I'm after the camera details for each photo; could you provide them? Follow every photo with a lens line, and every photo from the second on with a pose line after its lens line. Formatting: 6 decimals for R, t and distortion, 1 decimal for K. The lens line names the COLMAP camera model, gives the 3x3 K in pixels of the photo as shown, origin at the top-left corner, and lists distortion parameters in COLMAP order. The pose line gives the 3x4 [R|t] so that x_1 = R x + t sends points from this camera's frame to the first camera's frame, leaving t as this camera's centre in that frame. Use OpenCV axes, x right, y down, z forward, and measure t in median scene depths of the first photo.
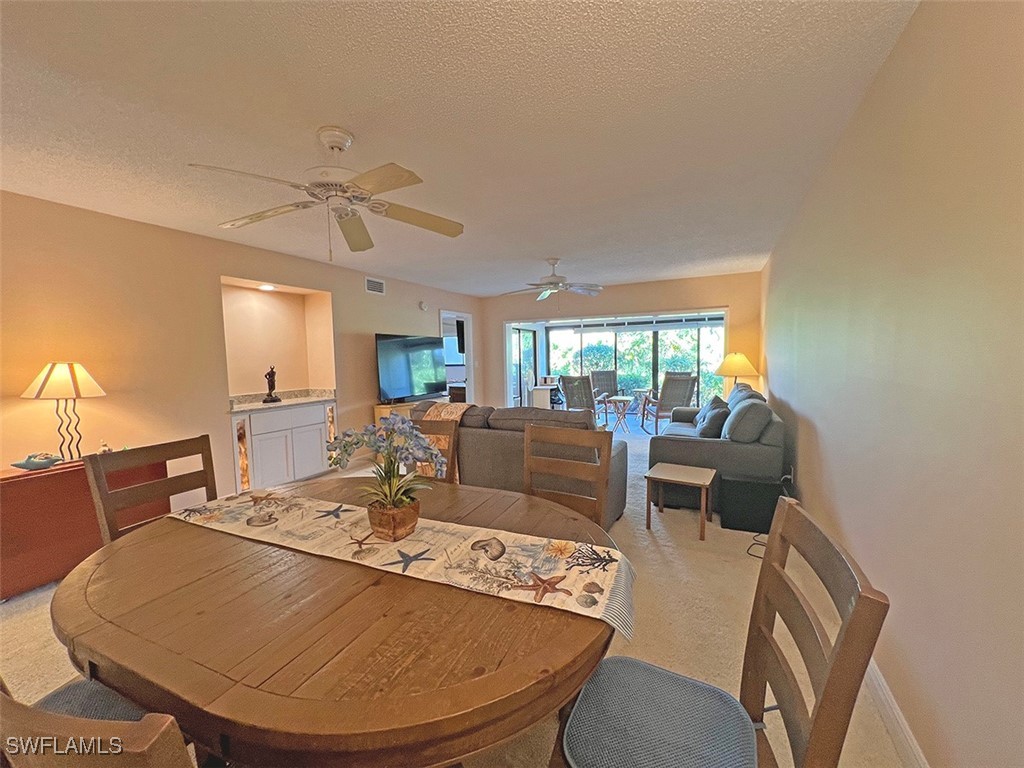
lens RADIAL K [[413.7, 0, 510.2], [0, 413.7, 390.3], [0, 0, 1]] dist [-0.002393, 0.000994]
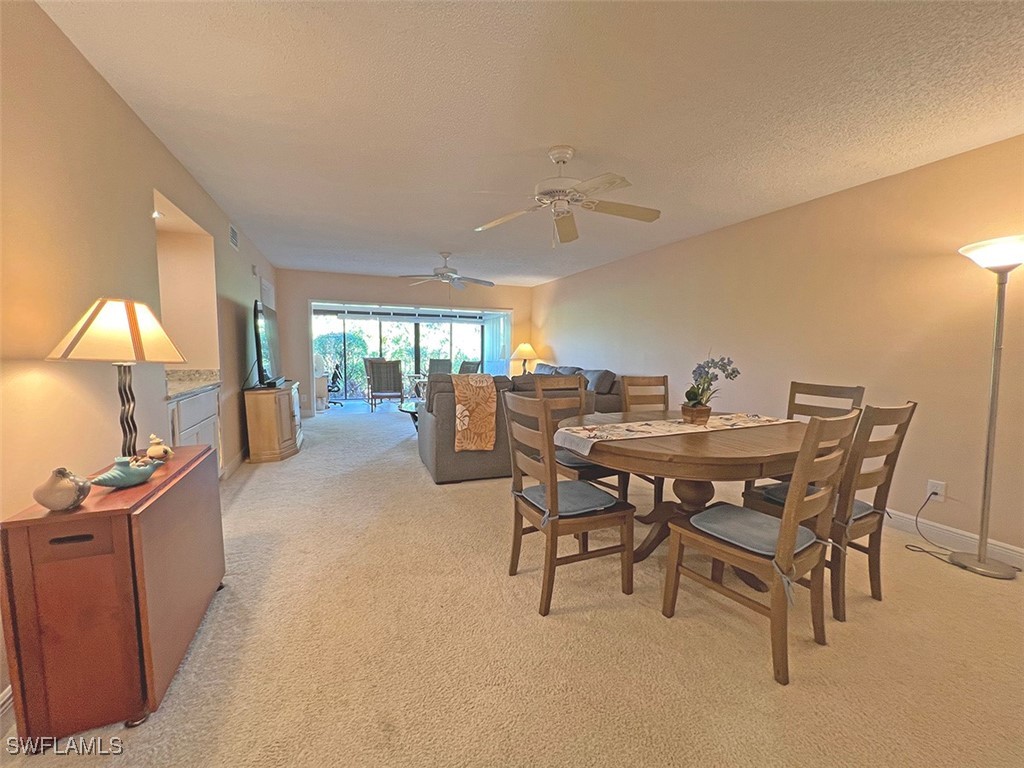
lens RADIAL K [[413.7, 0, 515.1], [0, 413.7, 380.5], [0, 0, 1]] dist [-0.002393, 0.000994]
pose [[0.660682, -0.028093, 0.750140, -0.620596], [0.036682, 0.999314, 0.005117, 0.033028], [-0.749769, 0.024136, 0.661259, 0.113990]]
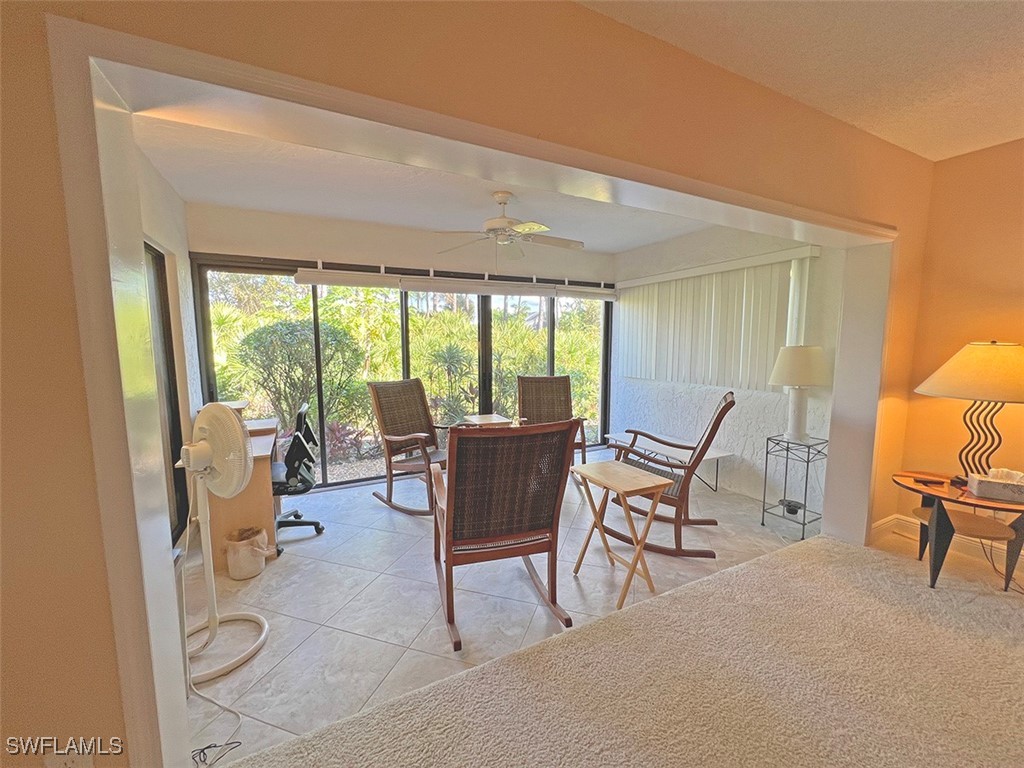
lens RADIAL K [[413.7, 0, 512.1], [0, 413.7, 384.4], [0, 0, 1]] dist [-0.002393, 0.000994]
pose [[0.605719, -0.062460, 0.793223, -0.054132], [0.056270, 0.997781, 0.035599, -0.103076], [-0.793686, 0.023072, 0.607890, 1.304875]]
